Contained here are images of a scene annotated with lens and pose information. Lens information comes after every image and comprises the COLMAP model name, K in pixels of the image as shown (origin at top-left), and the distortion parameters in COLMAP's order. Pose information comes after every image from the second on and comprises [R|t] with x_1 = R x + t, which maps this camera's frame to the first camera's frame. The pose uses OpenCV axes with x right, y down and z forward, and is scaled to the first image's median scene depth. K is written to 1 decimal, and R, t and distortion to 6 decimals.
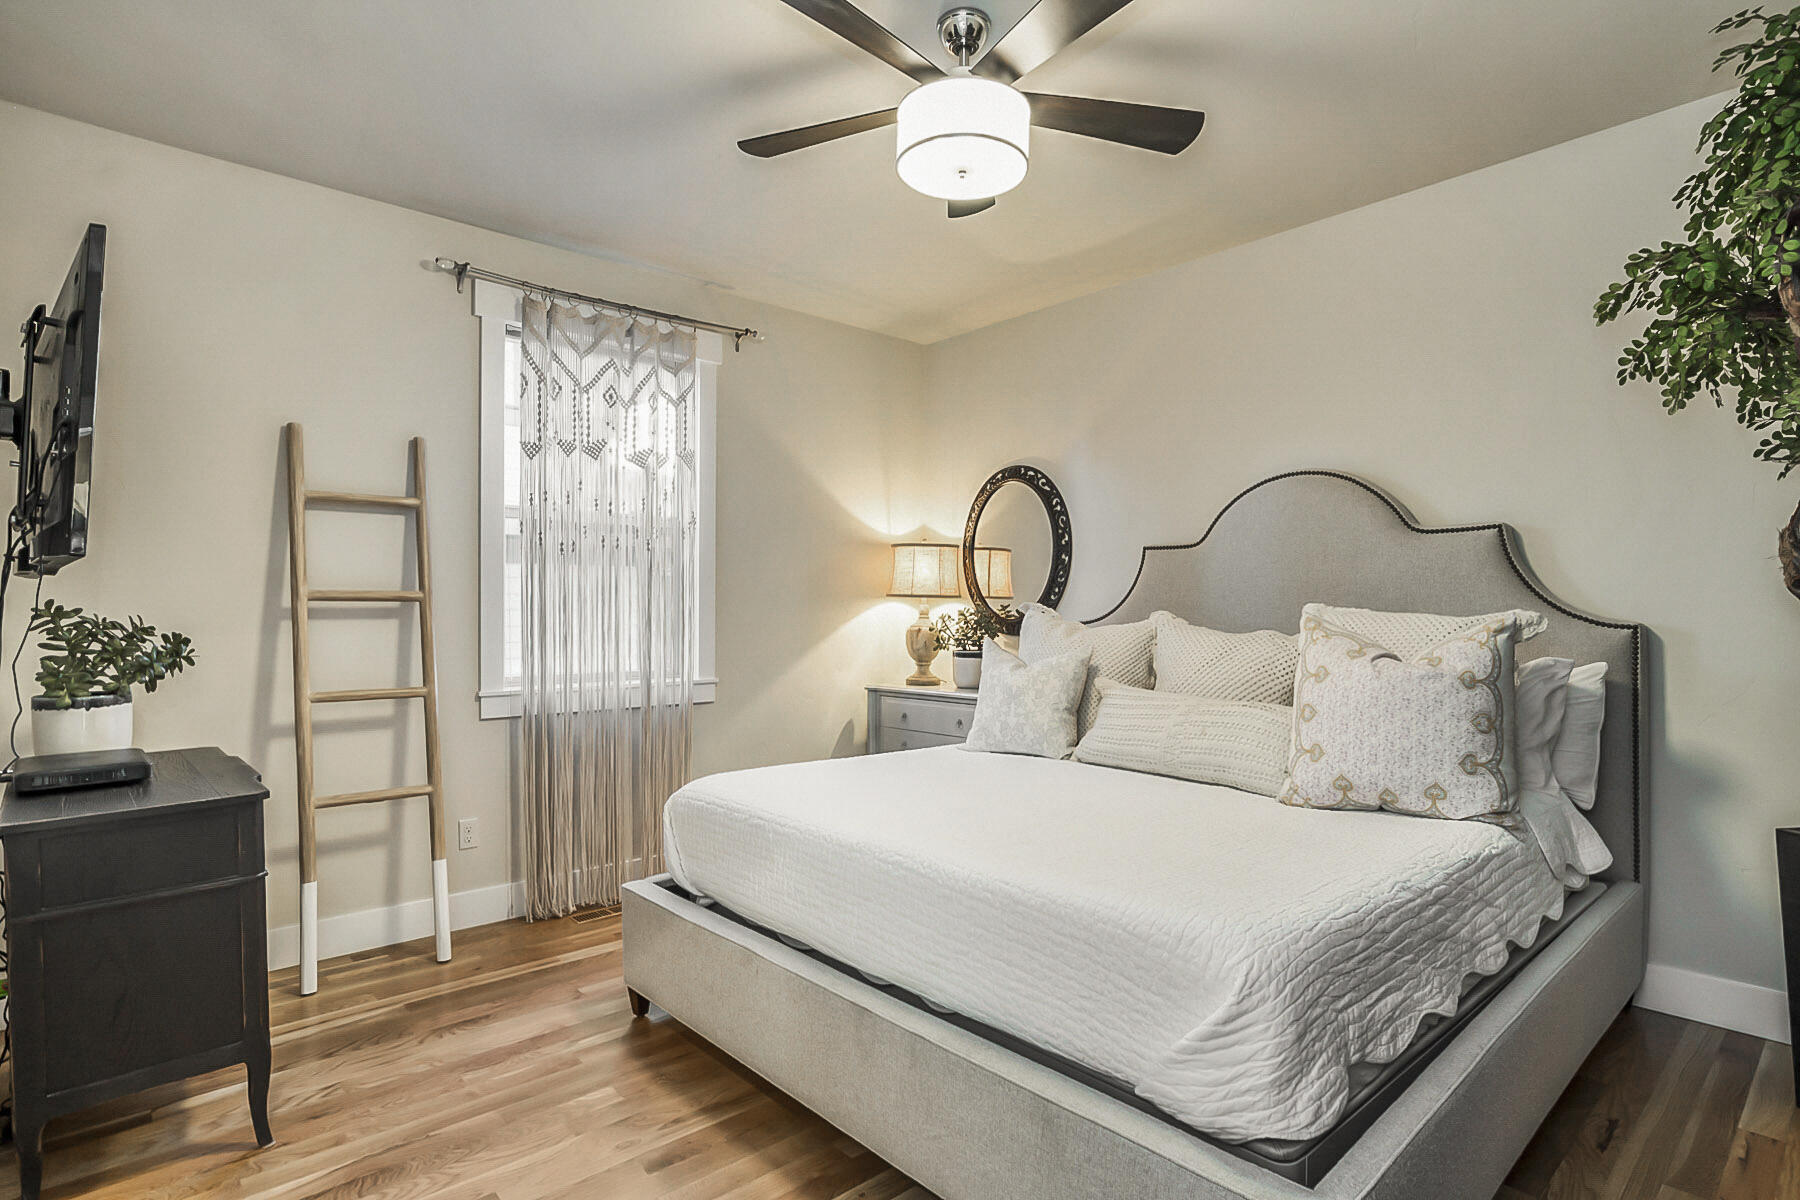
lens RADIAL K [[917.9, 0, 900.9], [0, 917.9, 612.2], [0, 0, 1]] dist [-0.018334, 0.009110]
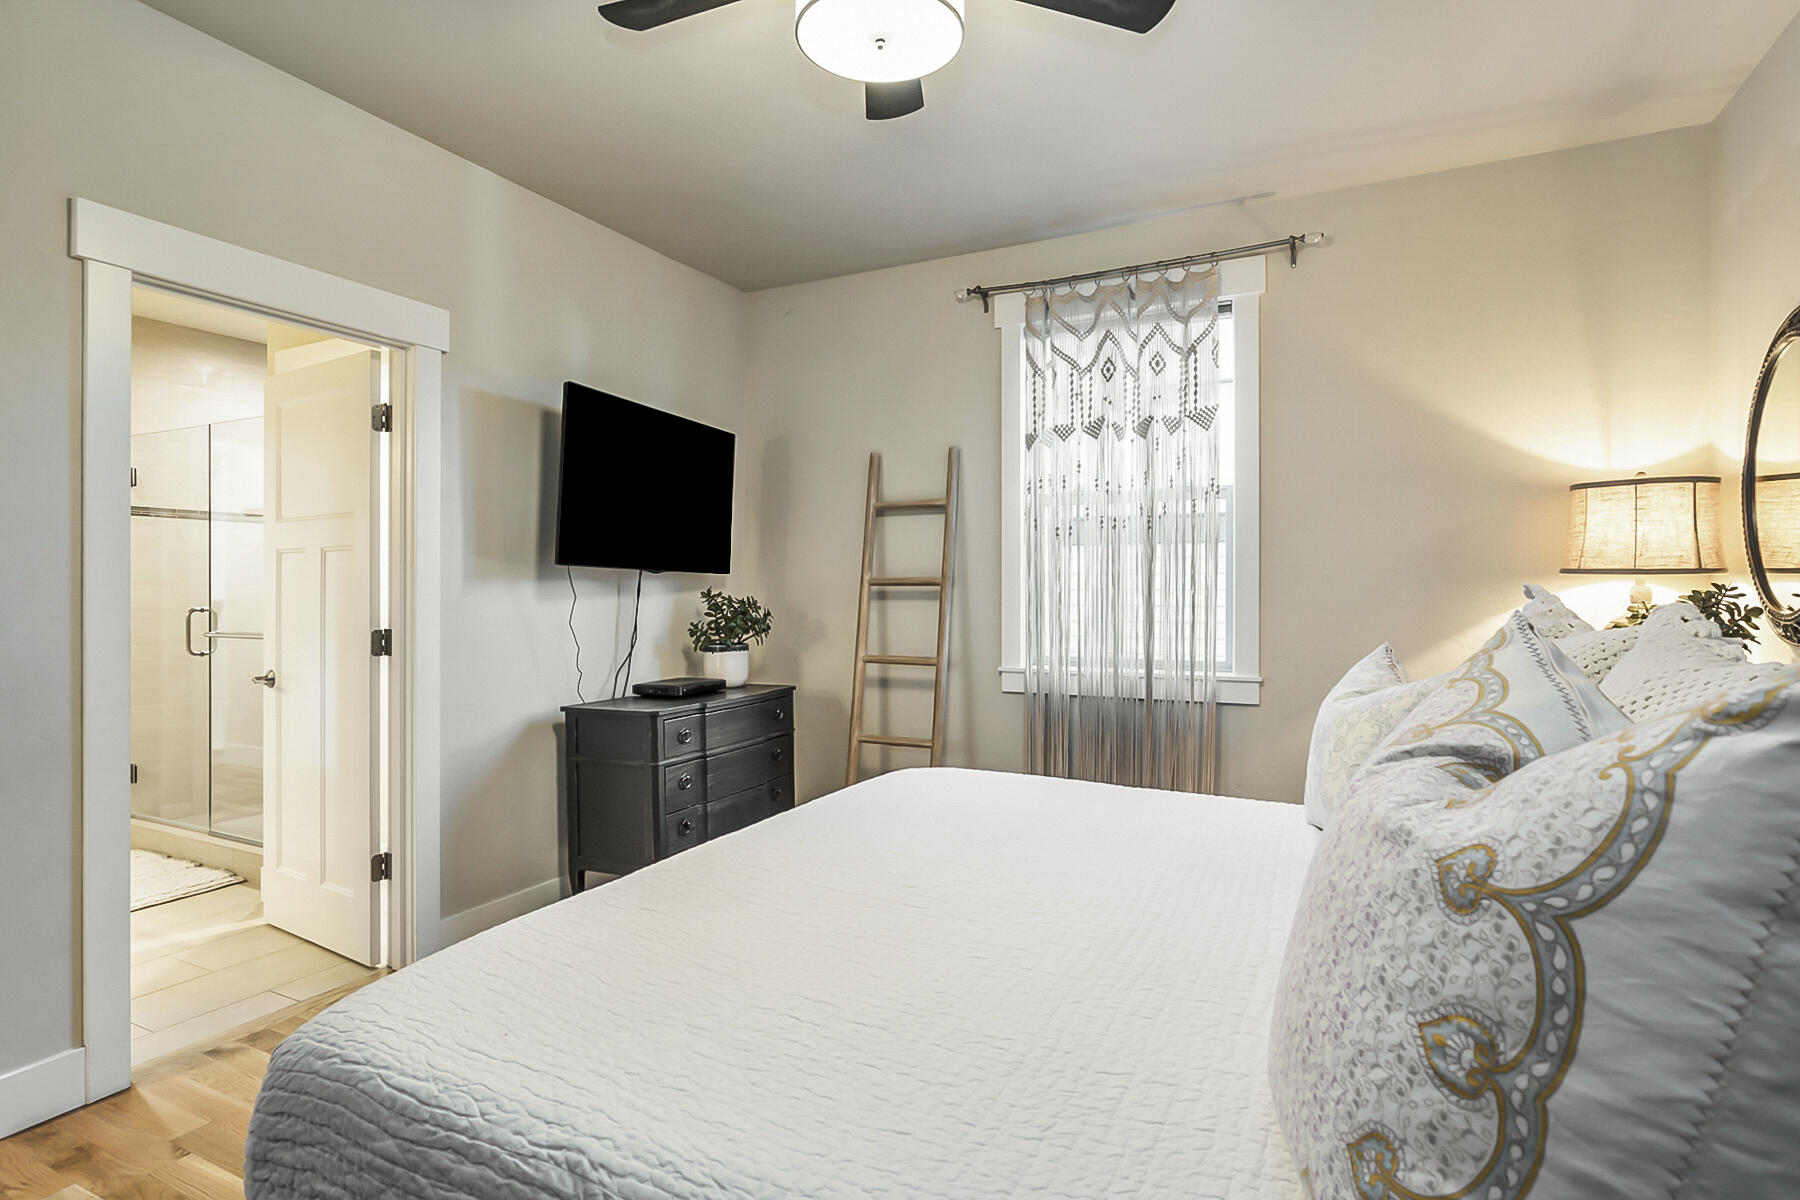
lens RADIAL K [[917.9, 0, 897.4], [0, 917.9, 587.0], [0, 0, 1]] dist [-0.018334, 0.009110]
pose [[0.355263, -0.000278, -0.934767, 0.526681], [-0.002310, 0.999997, -0.001175, -0.007580], [0.934764, 0.002576, 0.355261, 0.481099]]
